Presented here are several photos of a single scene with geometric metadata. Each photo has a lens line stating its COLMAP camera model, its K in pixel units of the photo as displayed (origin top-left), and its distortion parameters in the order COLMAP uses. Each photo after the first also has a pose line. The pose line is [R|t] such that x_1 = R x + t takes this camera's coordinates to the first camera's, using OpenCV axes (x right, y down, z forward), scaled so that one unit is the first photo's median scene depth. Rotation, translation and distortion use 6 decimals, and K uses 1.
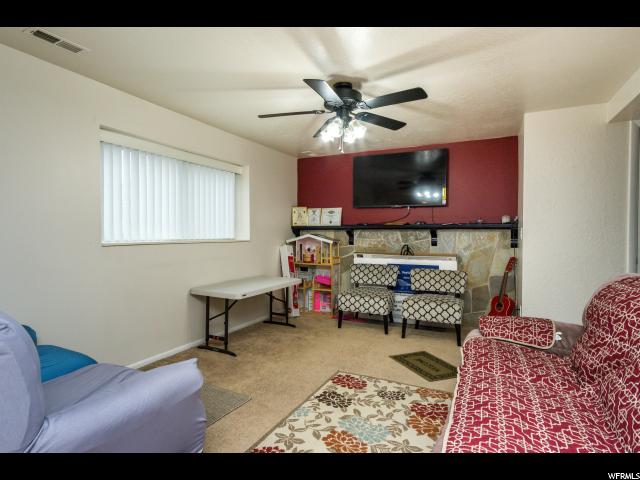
lens RADIAL K [[345.3, 0, 317.6], [0, 345.3, 239.0], [0, 0, 1]] dist [0.002562, 0.000809]
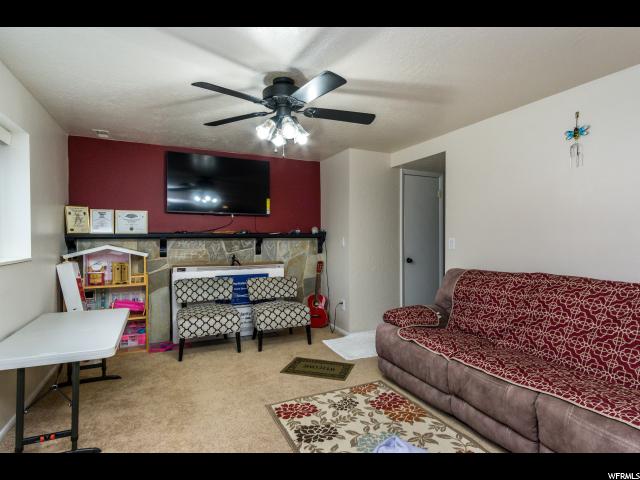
lens RADIAL K [[339.3, 0, 320.0], [0, 339.3, 240.0], [0, 0, 1]] dist [0.002130, 0.000419]
pose [[0.623836, -0.009908, 0.781493, -0.355394], [0.016115, 0.999870, -0.000187, -0.020834], [-0.781389, 0.012711, 0.623915, 0.245841]]
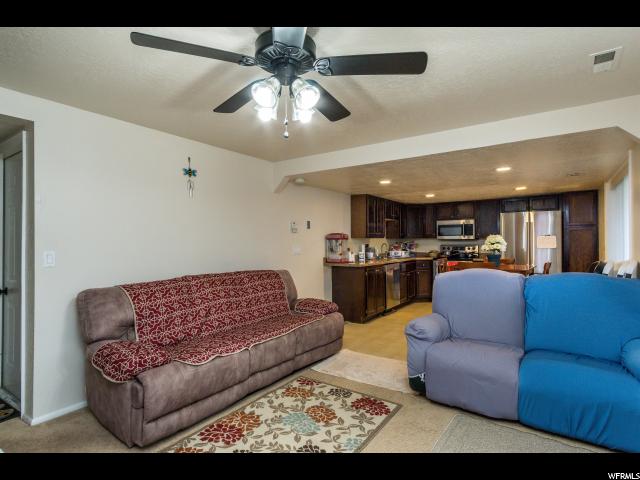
lens RADIAL K [[345.3, 0, 317.6], [0, 345.3, 239.0], [0, 0, 1]] dist [0.002562, 0.000809]
pose [[-0.989137, 0.005367, 0.146897, -0.048604], [0.006590, 0.999948, 0.007839, -0.042648], [-0.146848, 0.008721, -0.989121, 1.031205]]
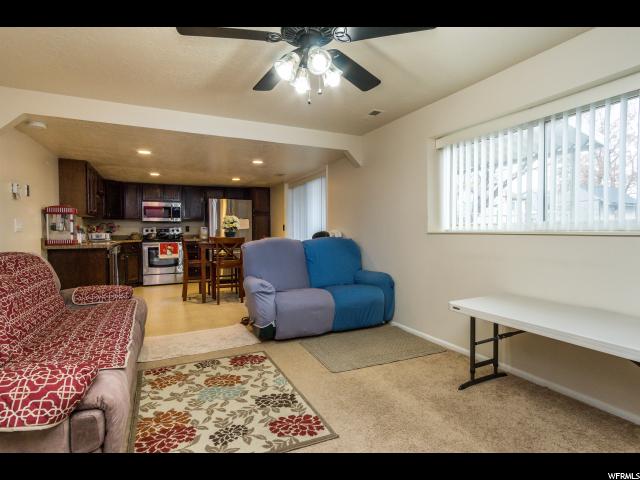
lens RADIAL K [[341.7, 0, 320.0], [0, 341.7, 240.0], [0, 0, 1]] dist [0.020475, 0.000146]
pose [[-0.615292, 0.023390, -0.787952, 0.388688], [-0.008103, 0.999319, 0.035992, 0.000957], [0.788258, 0.028531, -0.614683, 0.927042]]
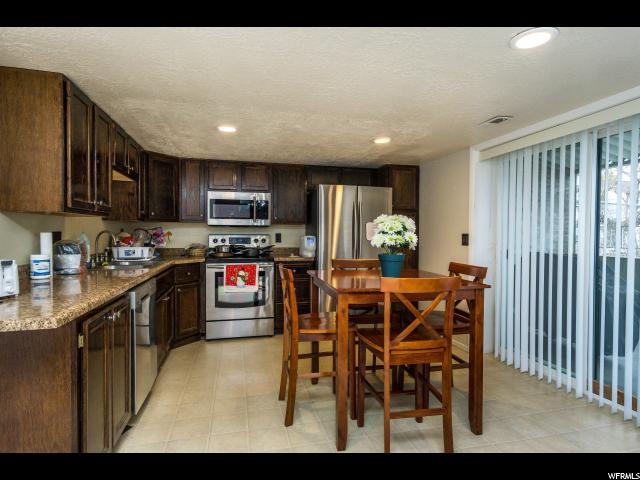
lens RADIAL K [[345.3, 0, 317.6], [0, 345.3, 239.0], [0, 0, 1]] dist [0.002562, 0.000809]
pose [[-0.766995, 0.006150, -0.641623, -0.004687], [-0.018110, 0.999348, 0.031228, -0.019252], [0.641397, 0.035572, -0.766384, 0.175138]]
